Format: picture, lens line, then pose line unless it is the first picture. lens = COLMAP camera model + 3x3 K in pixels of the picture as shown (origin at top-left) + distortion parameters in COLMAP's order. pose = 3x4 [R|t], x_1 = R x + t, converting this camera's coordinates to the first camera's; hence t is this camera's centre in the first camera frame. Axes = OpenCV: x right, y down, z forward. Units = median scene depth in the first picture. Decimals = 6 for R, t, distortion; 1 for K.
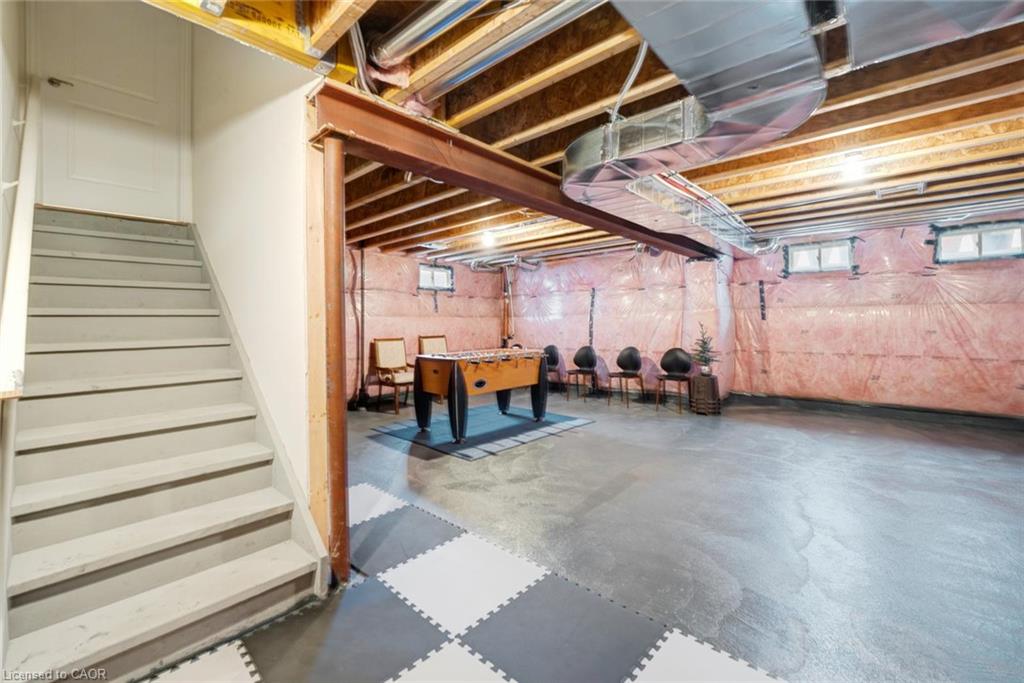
lens RADIAL K [[419.4, 0, 510.0], [0, 419.4, 338.0], [0, 0, 1]] dist [-0.020408, 0.000140]
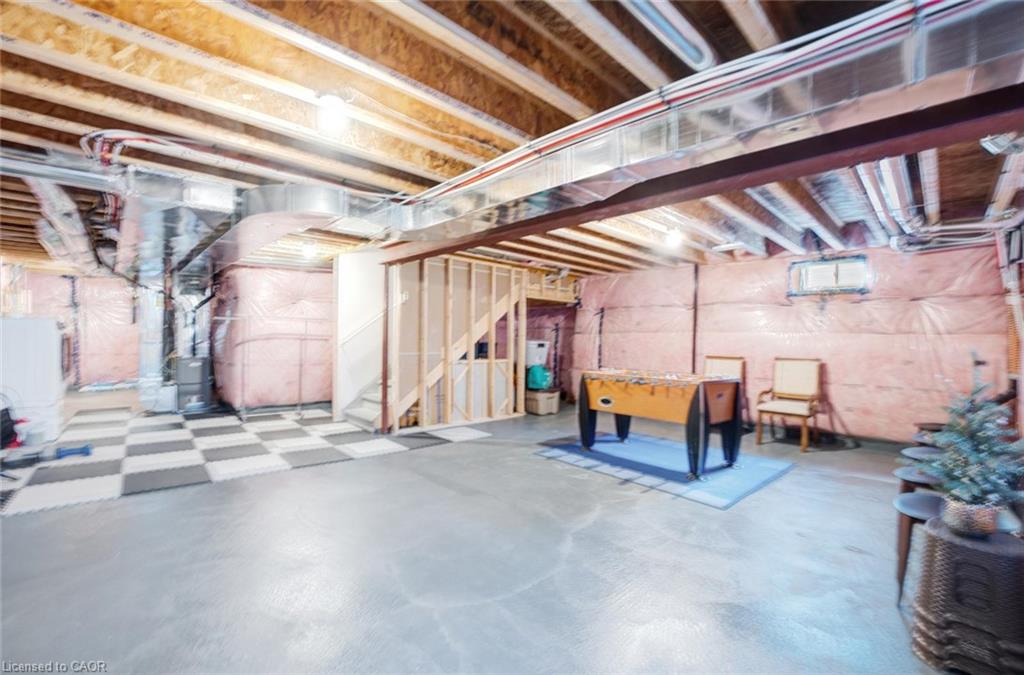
lens RADIAL K [[431.7, 0, 512.0], [0, 431.7, 337.5], [0, 0, 1]] dist [-0.017761, 0.000123]
pose [[-0.066647, 0.008964, -0.997736, 0.933084], [-0.042190, 0.999040, 0.011794, -0.043018], [0.996884, 0.042880, -0.066205, 0.812362]]
